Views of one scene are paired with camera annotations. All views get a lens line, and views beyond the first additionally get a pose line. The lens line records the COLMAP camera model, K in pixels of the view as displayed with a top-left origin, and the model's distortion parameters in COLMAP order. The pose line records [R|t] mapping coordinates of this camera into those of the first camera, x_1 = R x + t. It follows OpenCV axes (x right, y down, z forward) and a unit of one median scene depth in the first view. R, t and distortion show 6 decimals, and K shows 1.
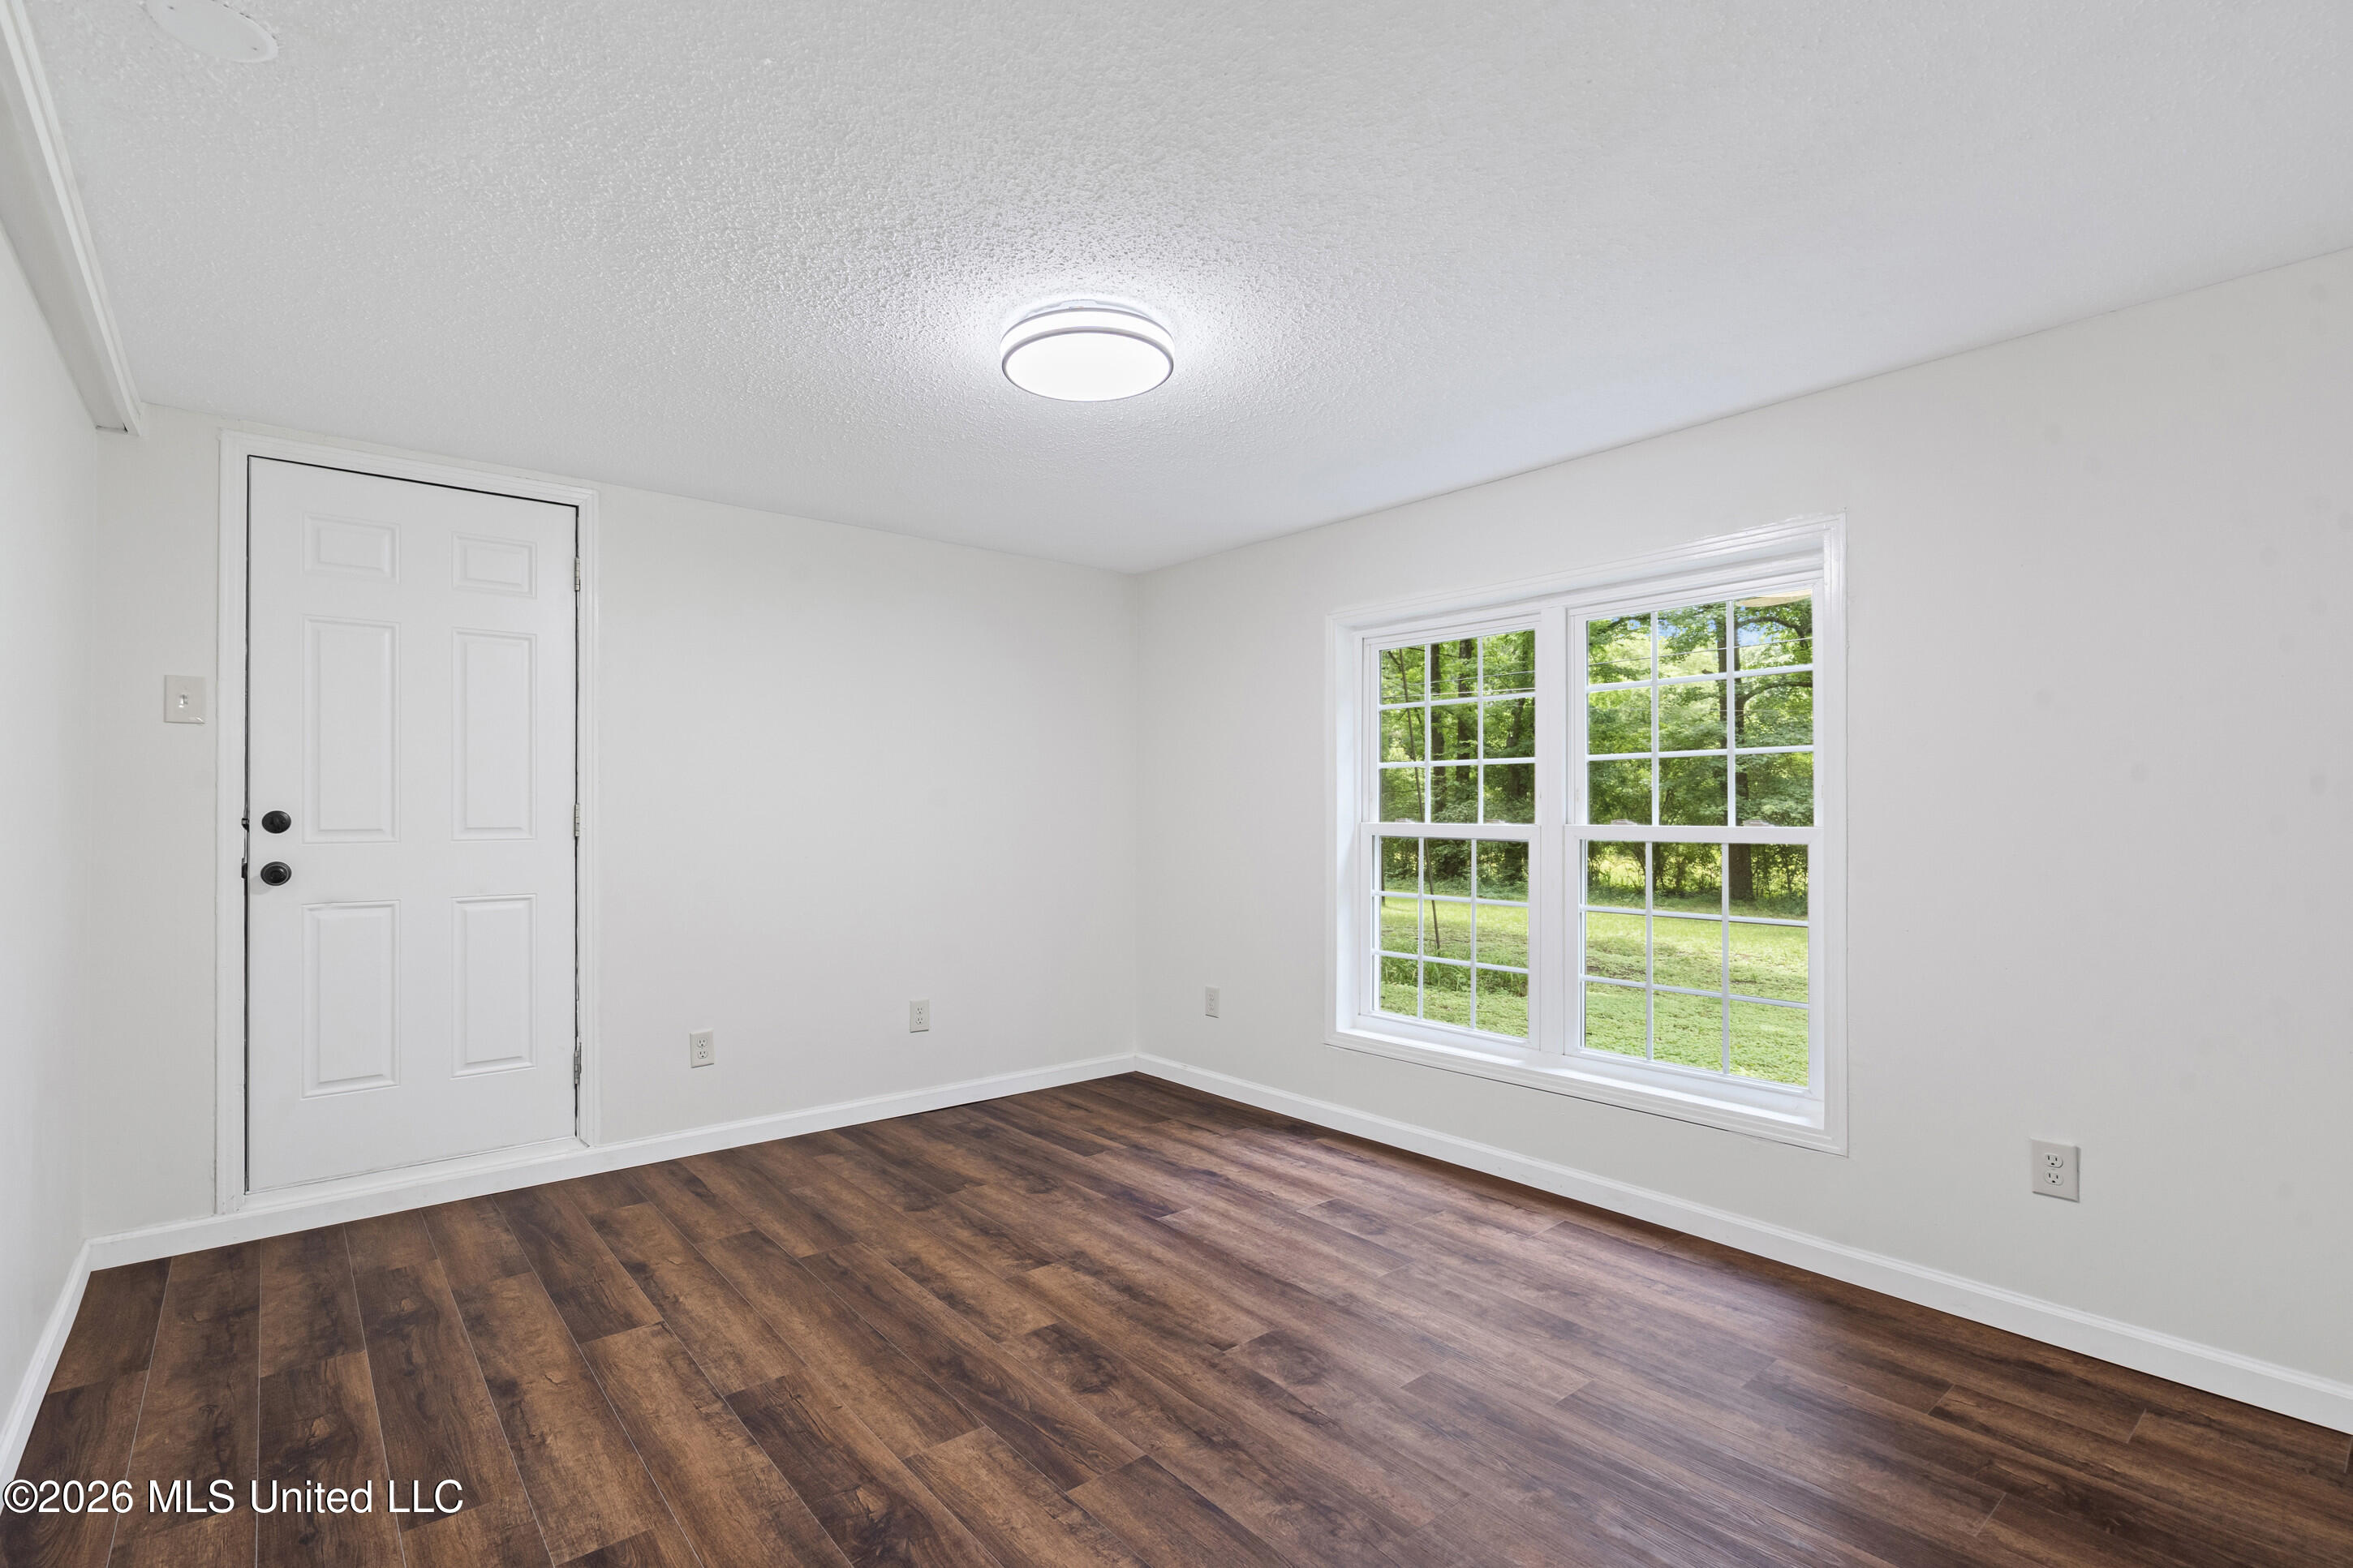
lens RADIAL K [[1095.5, 0, 1181.9], [0, 1095.5, 792.2], [0, 0, 1]] dist [-0.003161, 0.000939]
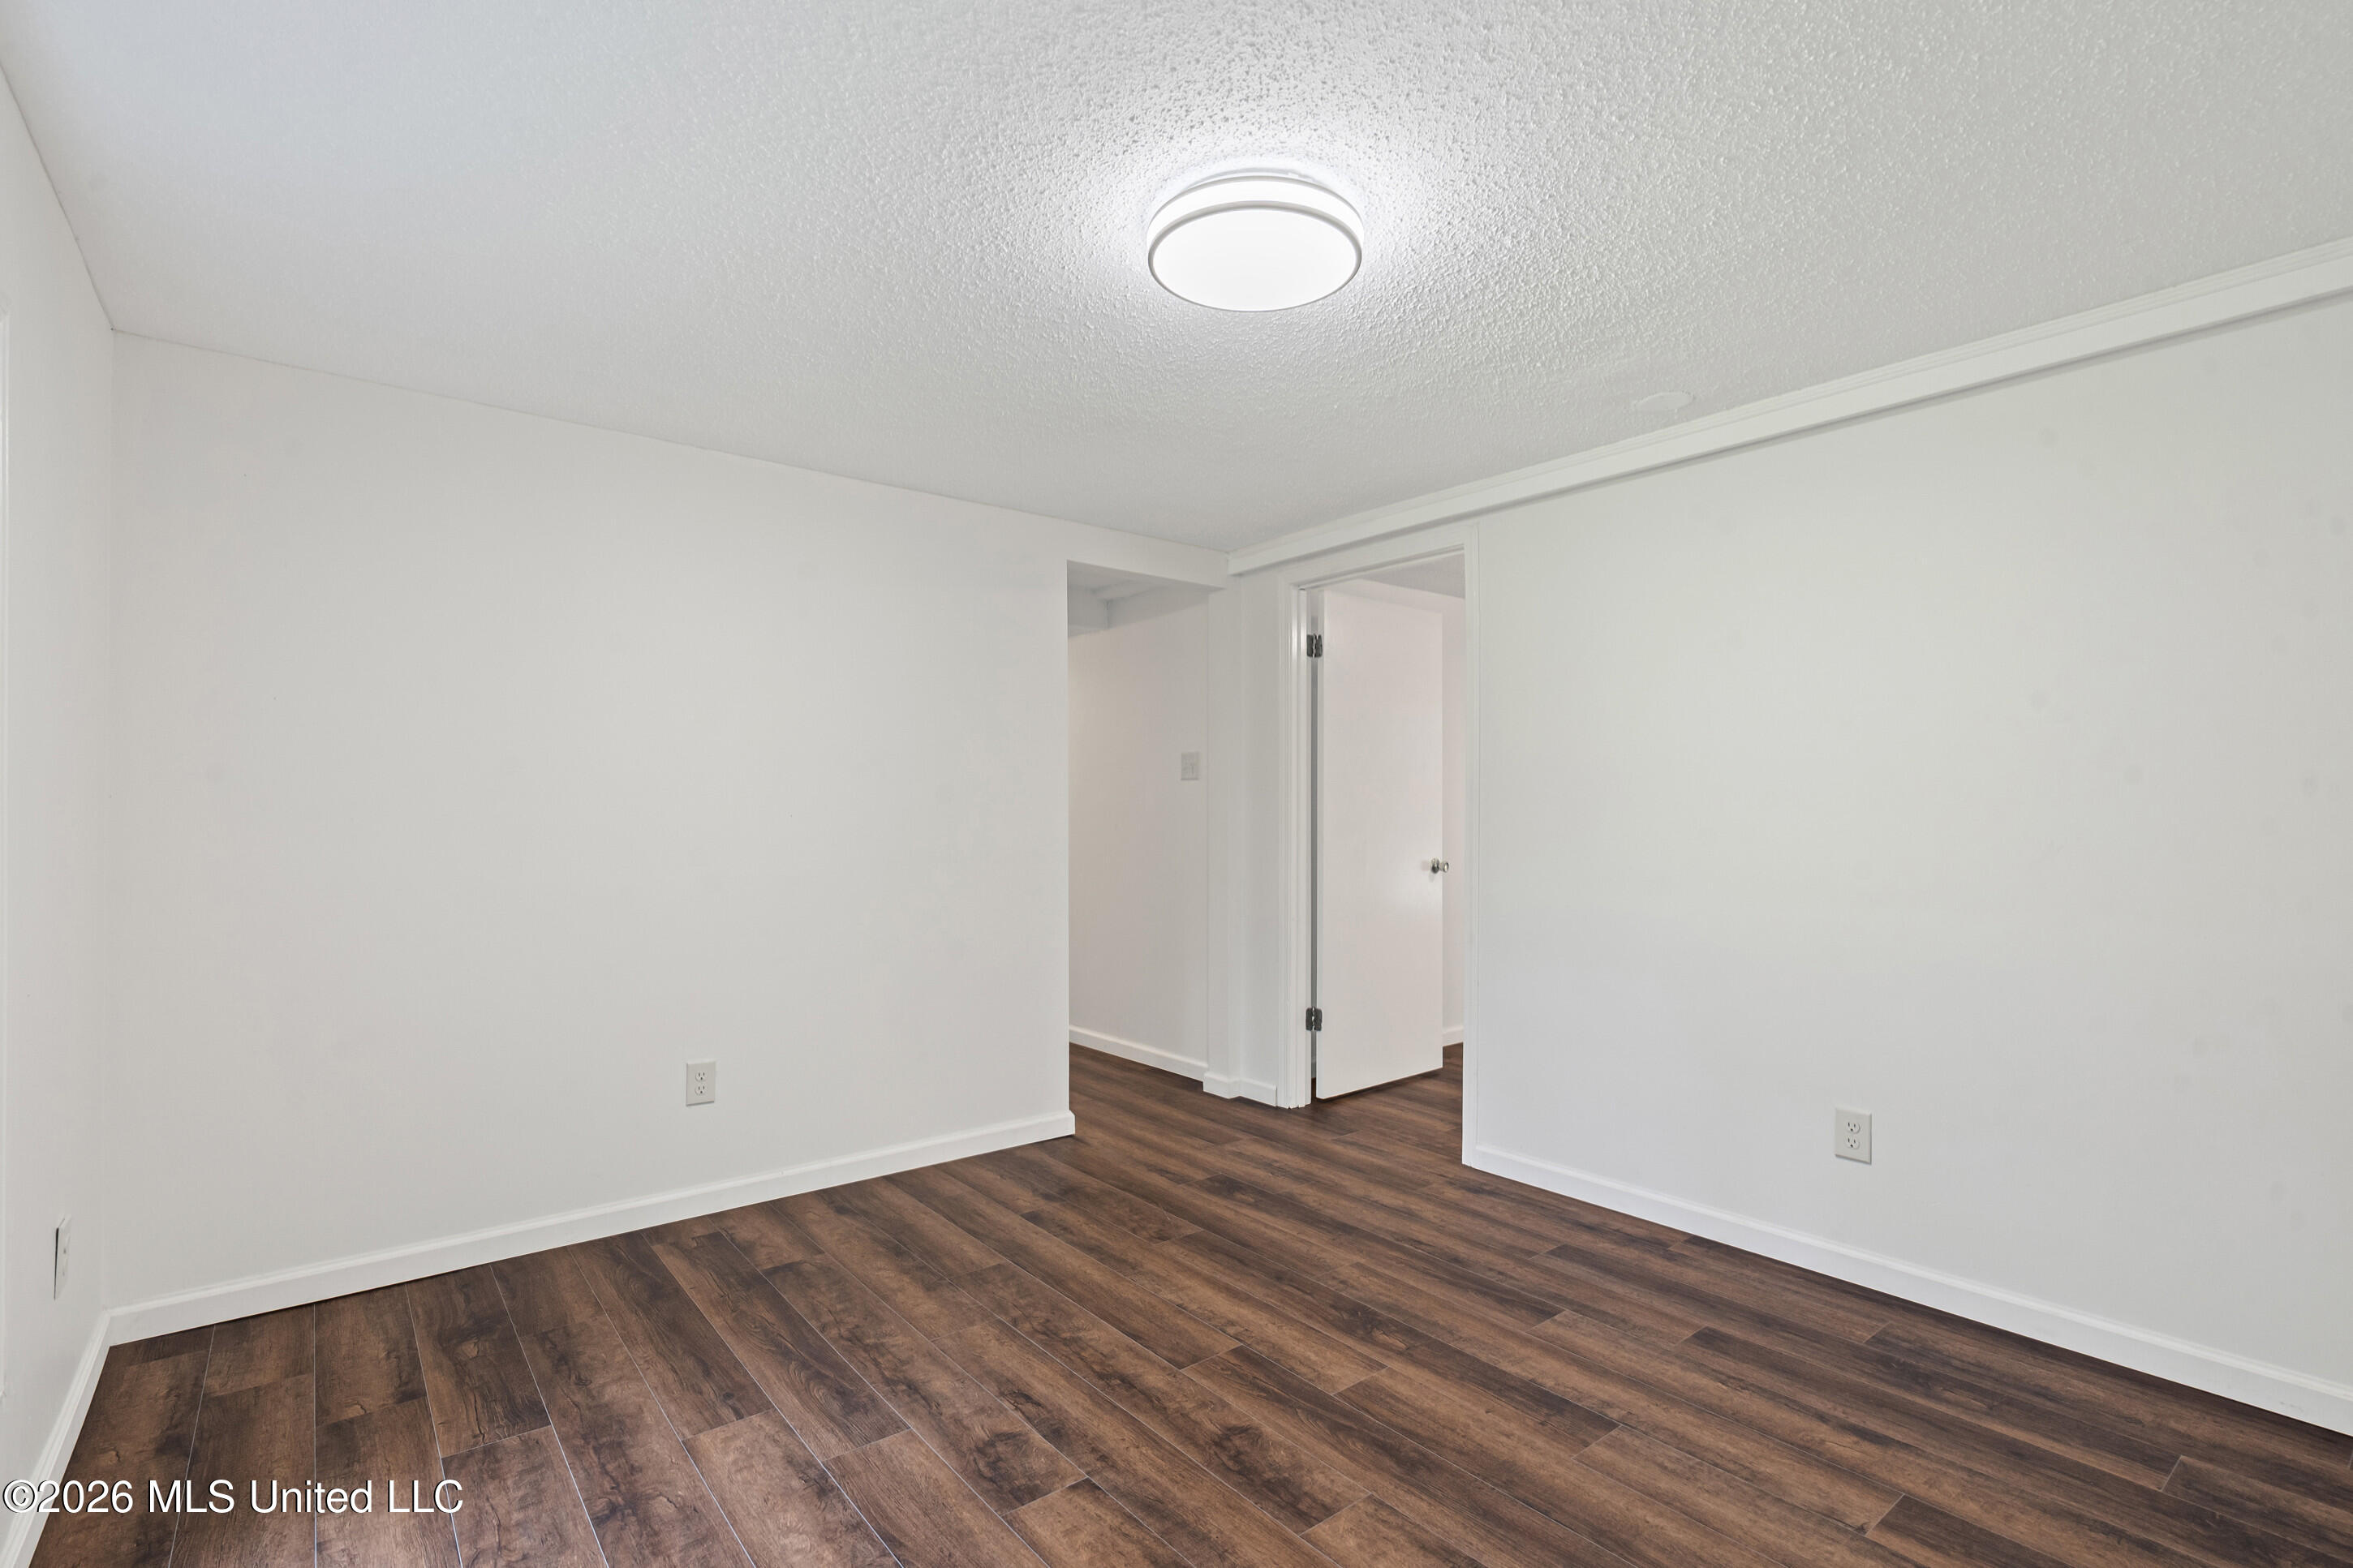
lens RADIAL K [[1095.5, 0, 1177.0], [0, 1095.5, 791.0], [0, 0, 1]] dist [-0.003161, 0.000939]
pose [[-0.999664, 0.000207, 0.025907, -0.054890], [-0.000700, 0.999388, -0.034971, 0.030416], [-0.025898, -0.034977, -0.999053, 1.999295]]
